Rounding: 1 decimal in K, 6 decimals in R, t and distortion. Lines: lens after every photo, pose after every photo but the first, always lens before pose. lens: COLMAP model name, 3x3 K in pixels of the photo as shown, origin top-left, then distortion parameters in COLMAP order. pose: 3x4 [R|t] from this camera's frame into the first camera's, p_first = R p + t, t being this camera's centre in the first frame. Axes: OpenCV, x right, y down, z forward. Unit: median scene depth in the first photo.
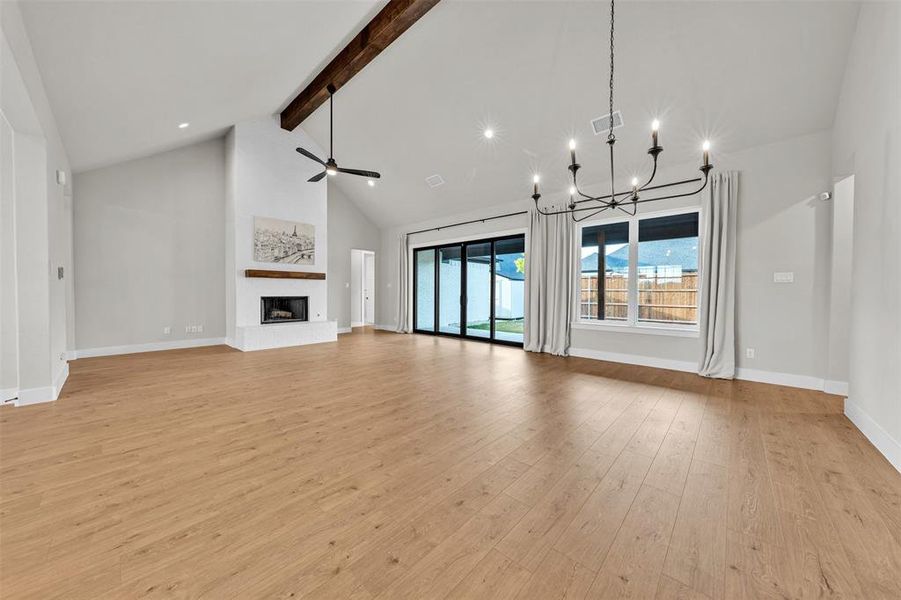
lens RADIAL K [[311.9, 0, 449.7], [0, 311.9, 297.9], [0, 0, 1]] dist [-0.000970, 0.000048]
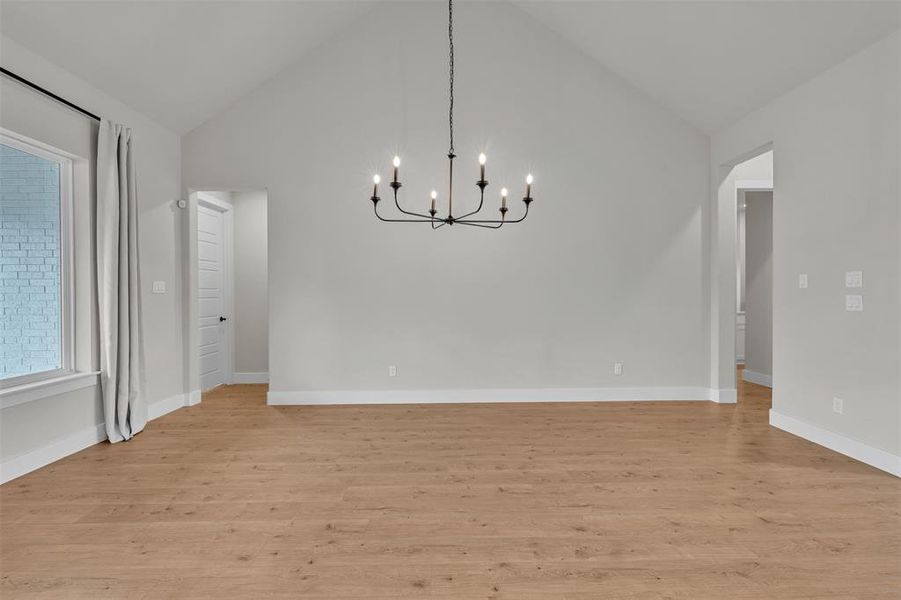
lens RADIAL K [[397.1, 0, 449.7], [0, 397.1, 298.4], [0, 0, 1]] dist [-0.001957, -0.000364]
pose [[-0.687423, -0.010206, 0.726186, -0.250913], [0.011614, 0.999619, 0.025043, -0.055474], [-0.726165, 0.025649, -0.687042, 1.219998]]
